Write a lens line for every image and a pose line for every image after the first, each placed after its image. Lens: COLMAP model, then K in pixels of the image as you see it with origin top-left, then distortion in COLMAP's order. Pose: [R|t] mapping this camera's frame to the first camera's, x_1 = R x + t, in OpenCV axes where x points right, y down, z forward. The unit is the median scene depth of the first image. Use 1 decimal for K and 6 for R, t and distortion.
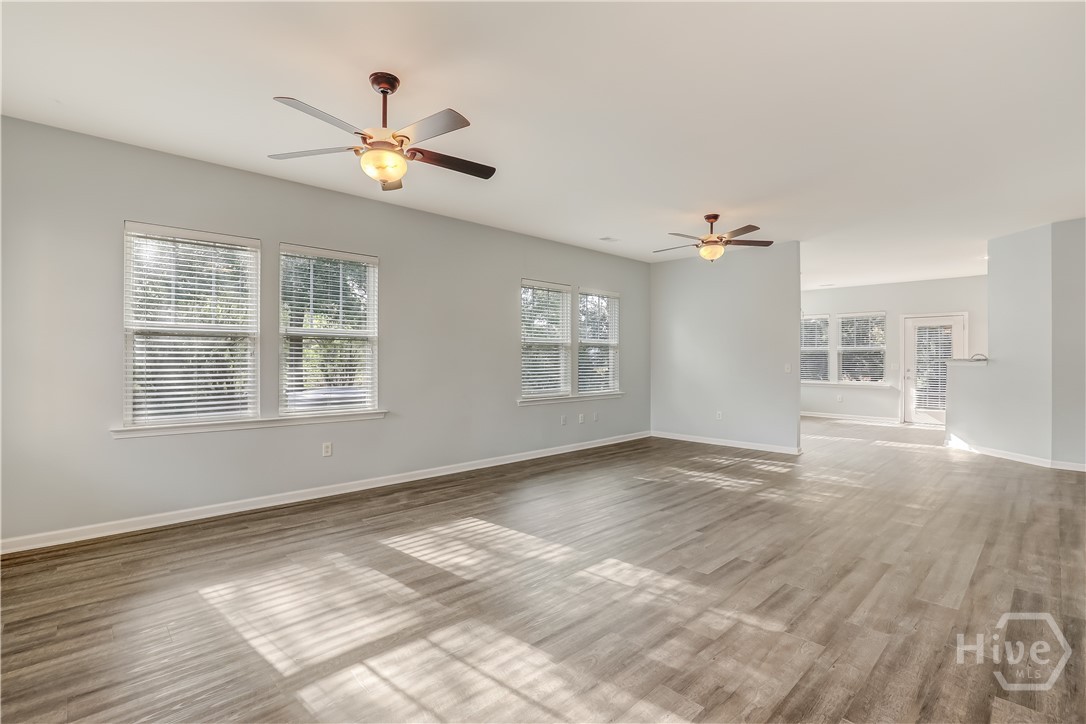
lens RADIAL K [[501.2, 0, 542.8], [0, 501.2, 362.1], [0, 0, 1]] dist [-0.002764, -0.000337]
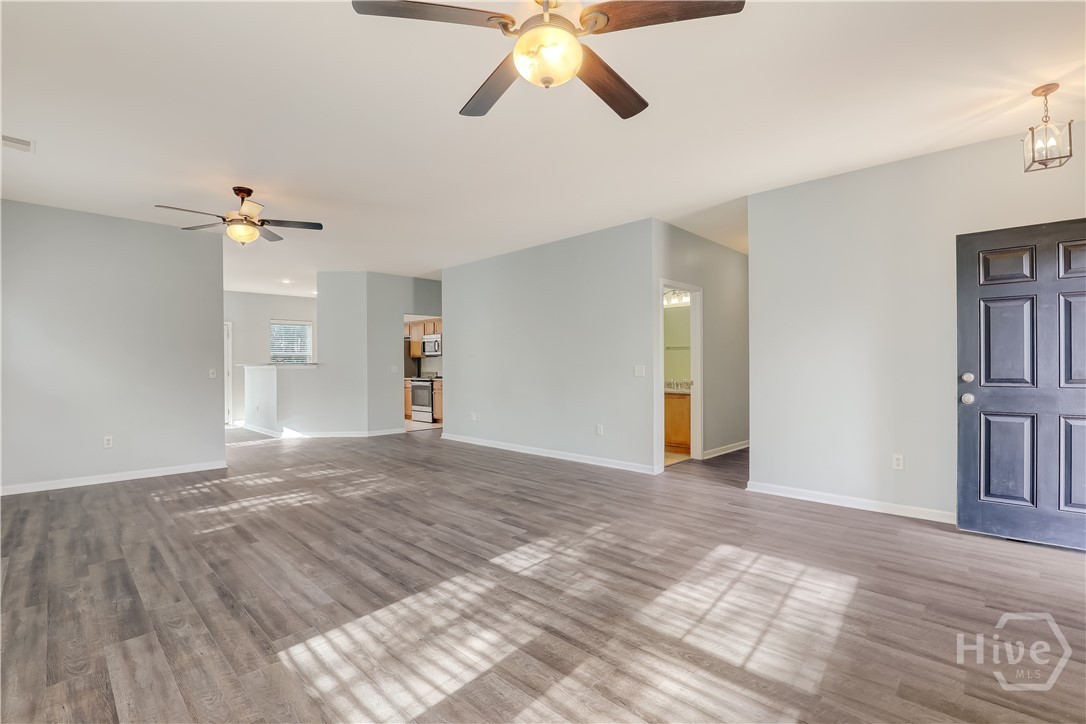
lens RADIAL K [[501.2, 0, 542.9], [0, 501.2, 363.6], [0, 0, 1]] dist [-0.002764, -0.000337]
pose [[-0.035655, 0.004588, 0.999354, -0.916486], [0.006390, 0.999970, -0.004363, 0.005608], [-0.999344, 0.006230, -0.035683, 0.980184]]
